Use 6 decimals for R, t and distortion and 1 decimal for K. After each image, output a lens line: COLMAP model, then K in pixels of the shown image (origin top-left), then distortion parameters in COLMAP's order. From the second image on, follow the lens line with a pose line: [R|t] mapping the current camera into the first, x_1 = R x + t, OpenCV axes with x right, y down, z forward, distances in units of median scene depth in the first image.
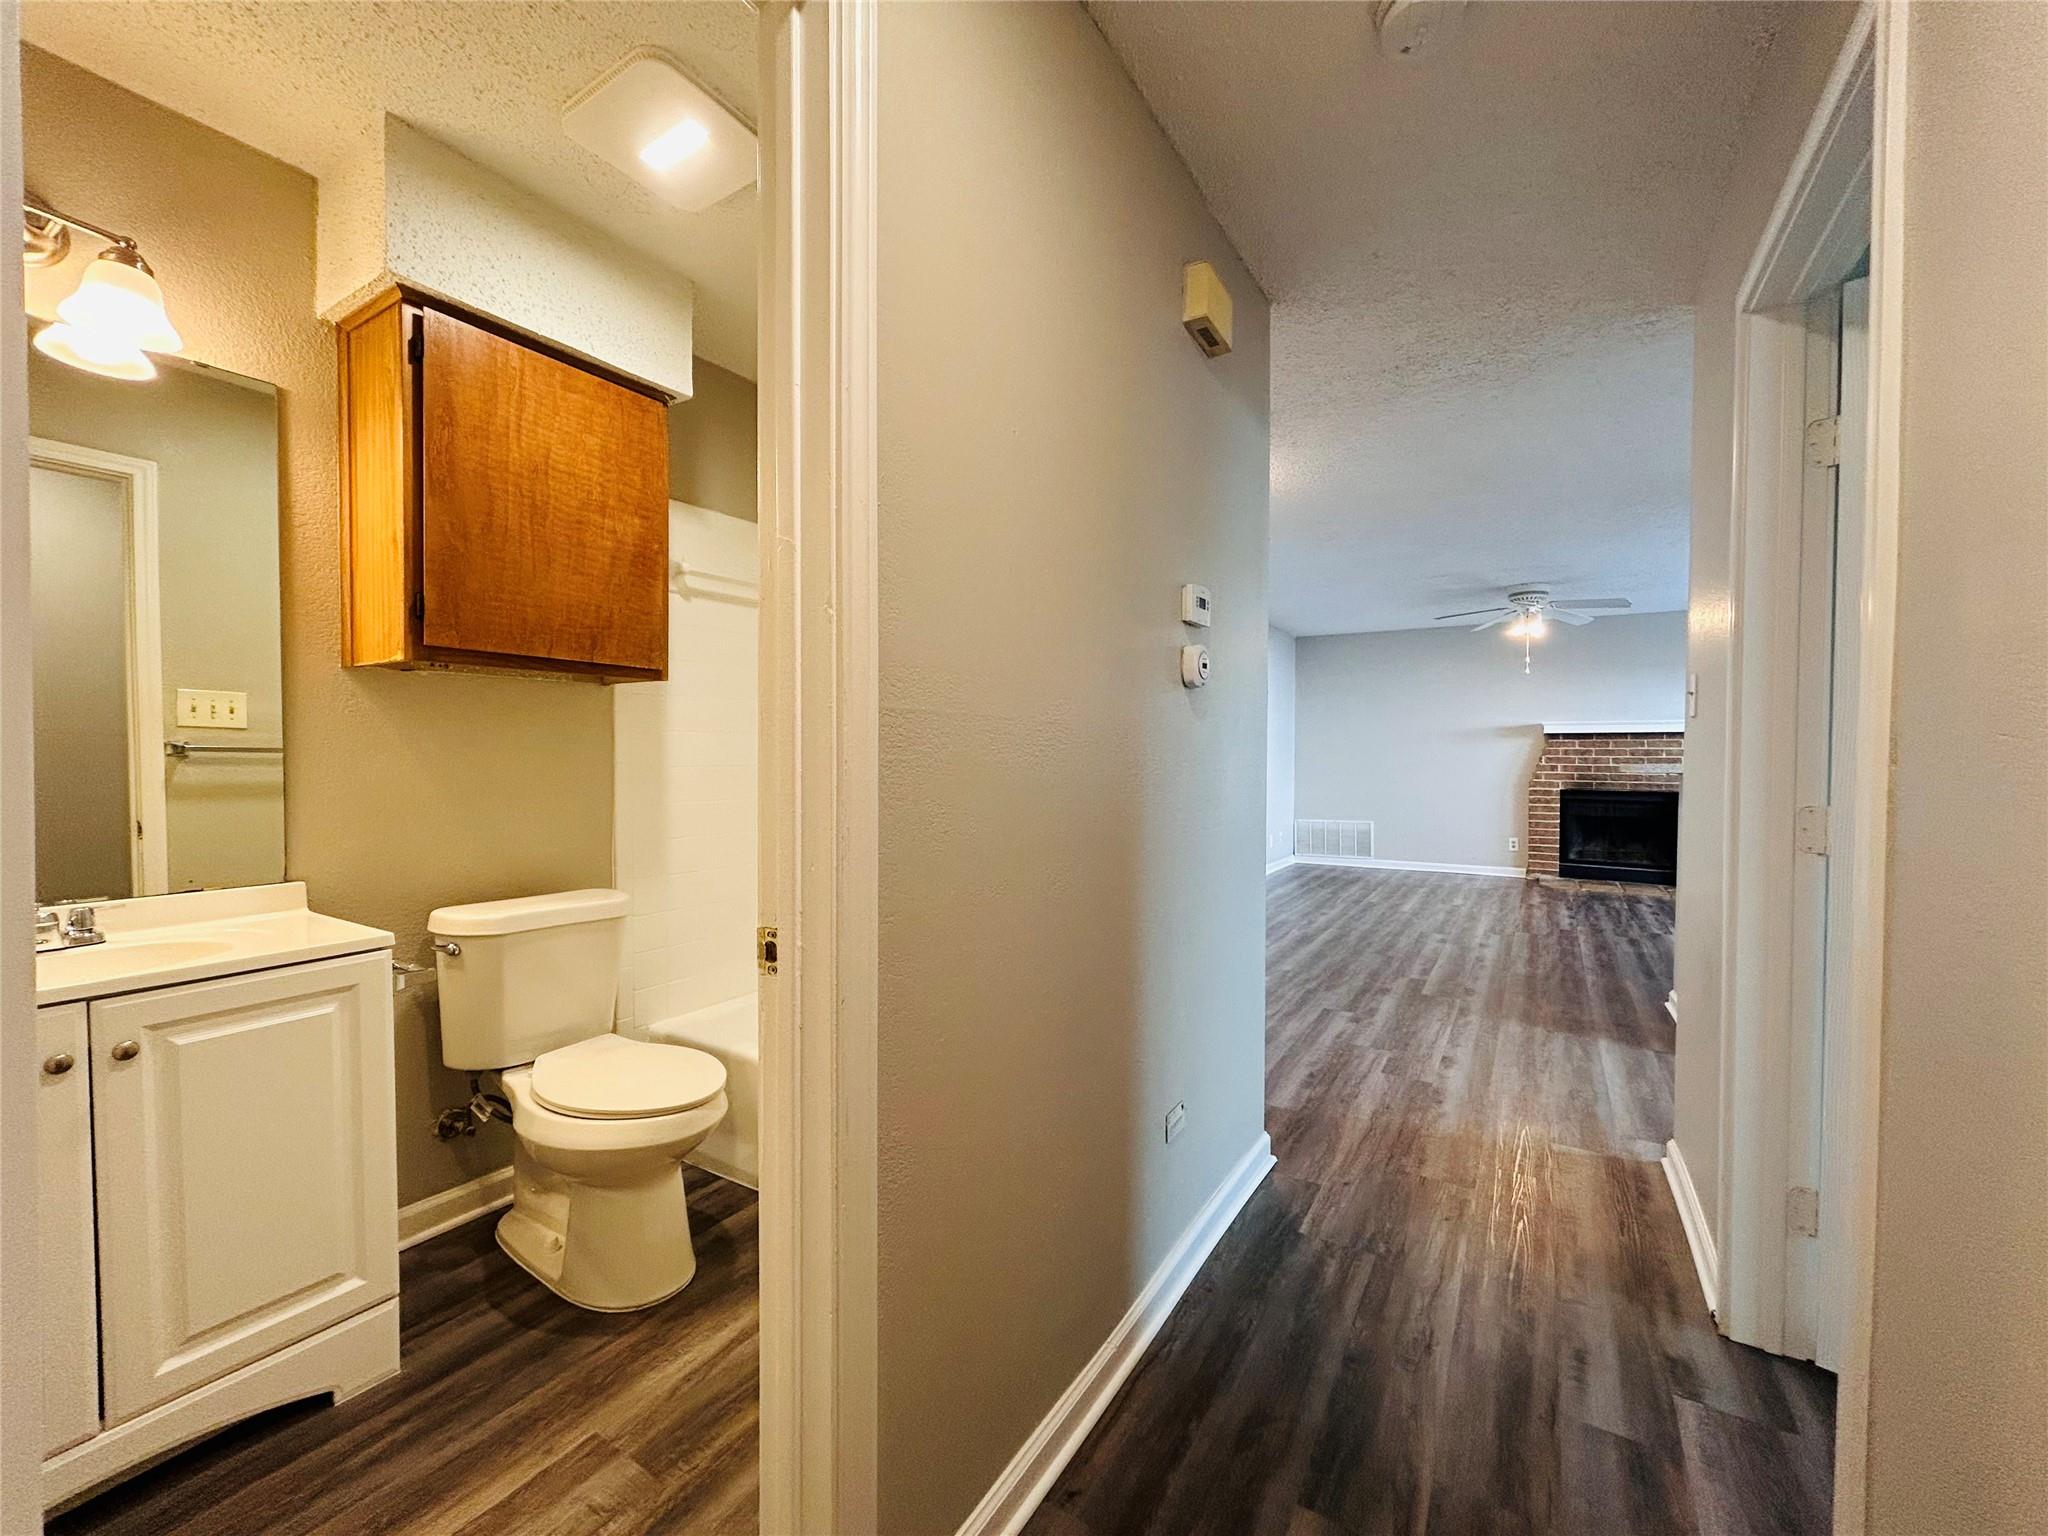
lens RADIAL K [[822.6, 0, 1022.8], [0, 822.6, 763.1], [0, 0, 1]] dist [0.001760, -0.000007]
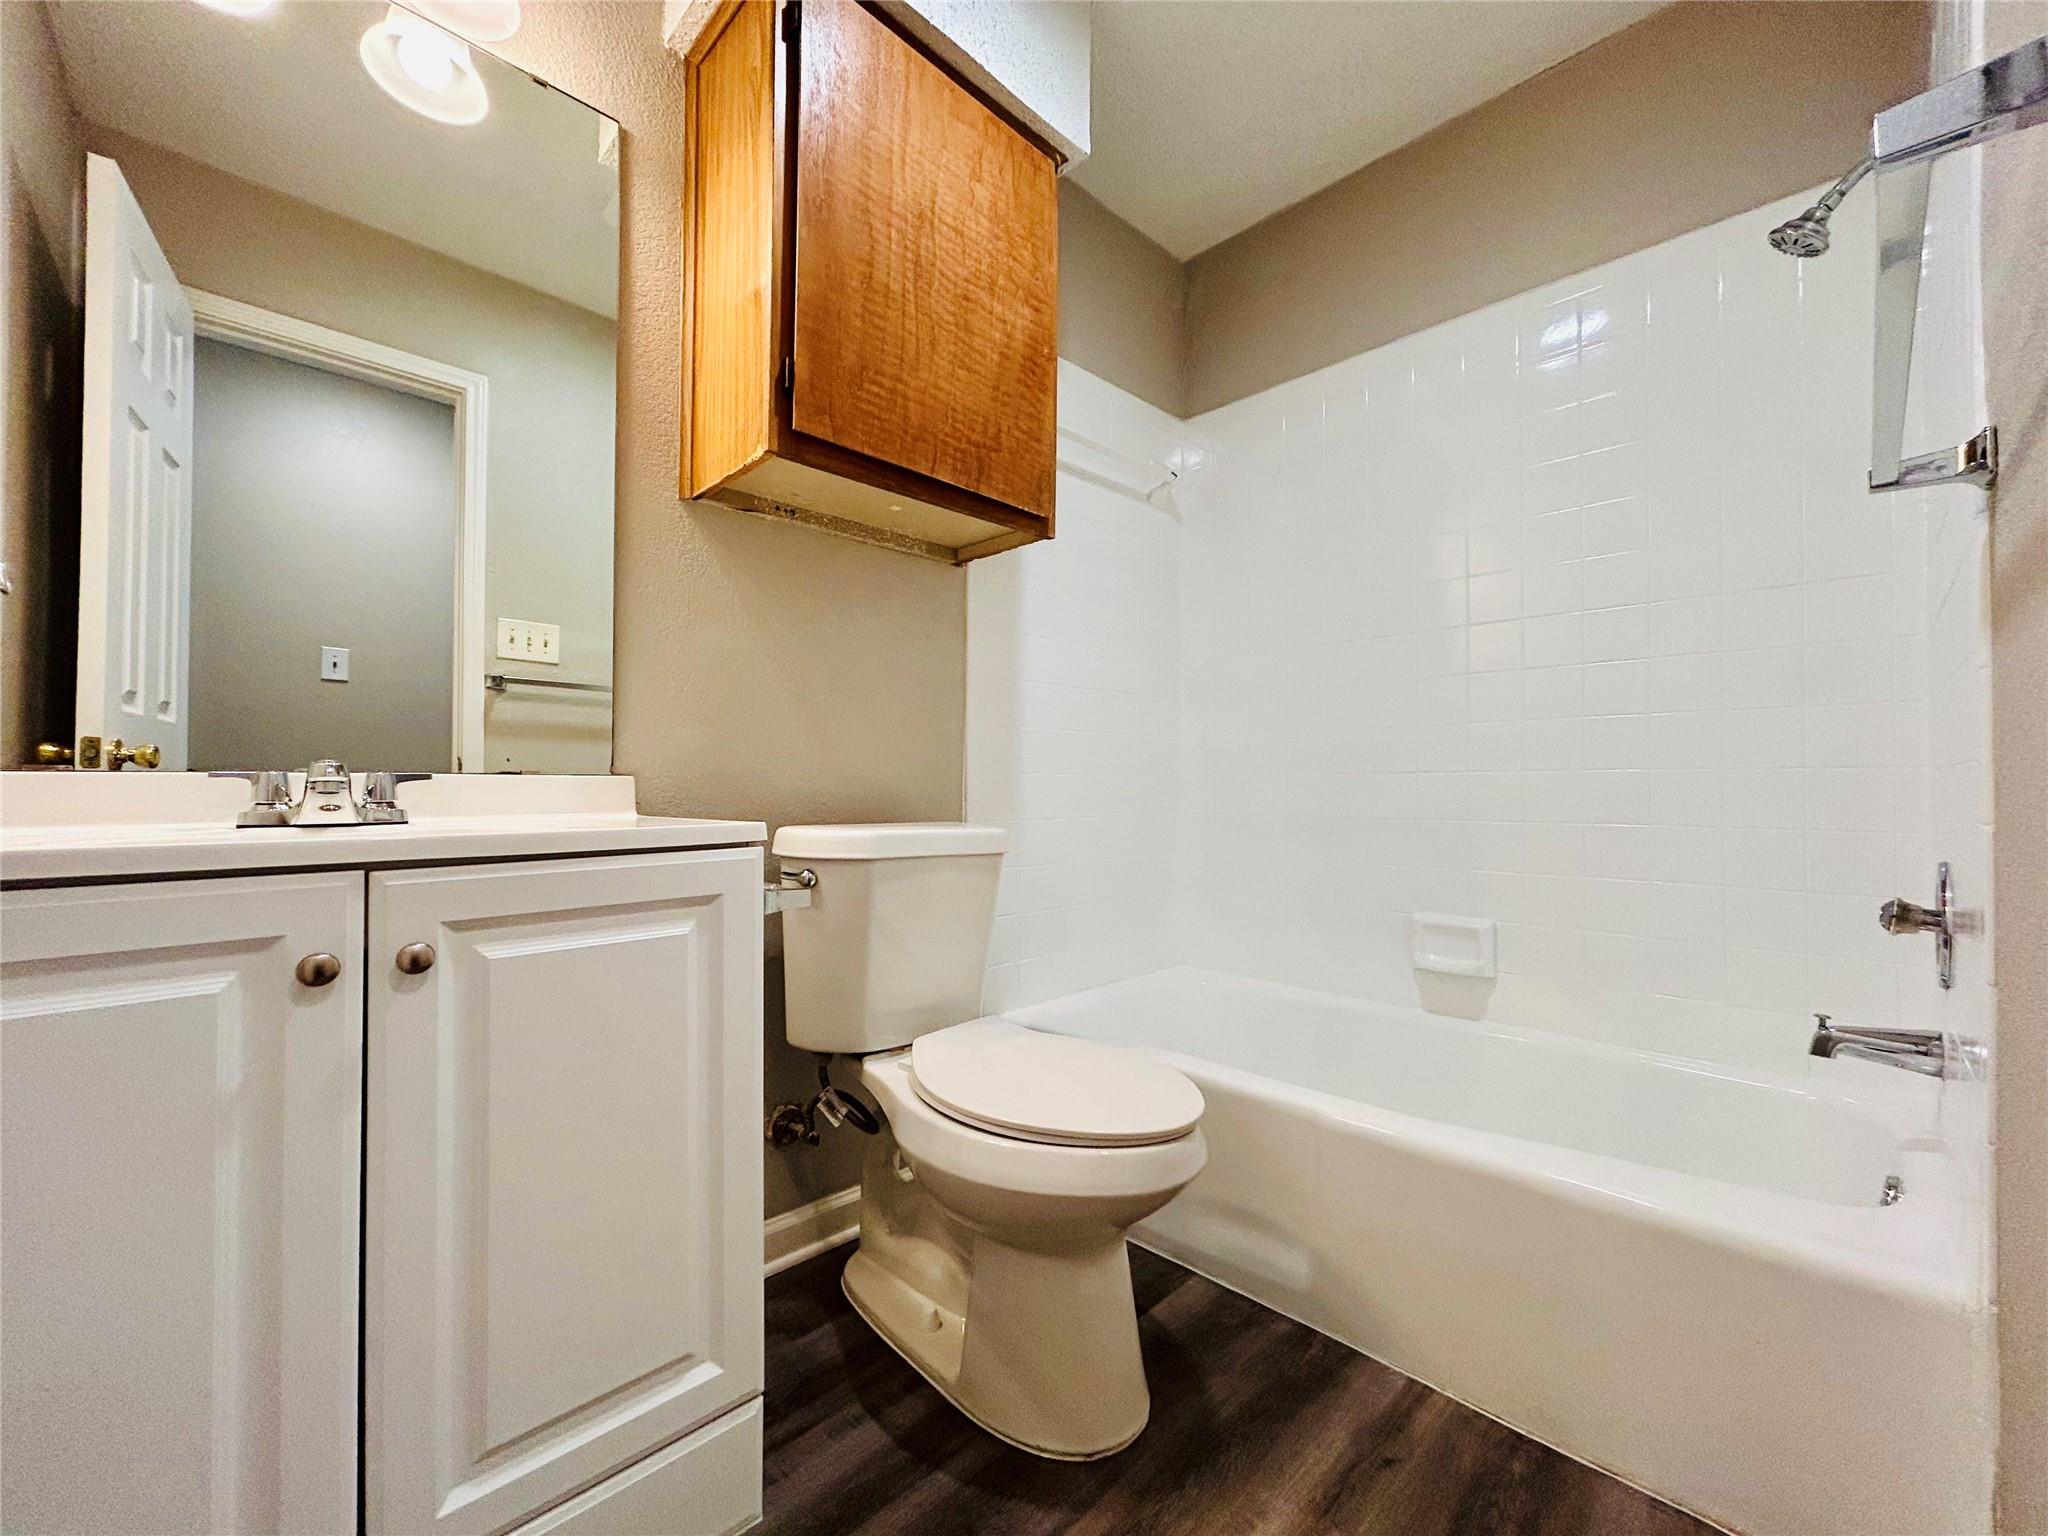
lens RADIAL K [[828.0, 0, 1024.0], [0, 828.0, 768.0], [0, 0, 1]] dist [-0.000138, 0.000294]
pose [[0.973873, 0.001588, -0.227086, -0.341407], [-0.009087, 0.999447, -0.031980, 0.149300], [0.226910, 0.033208, 0.973349, 0.334859]]
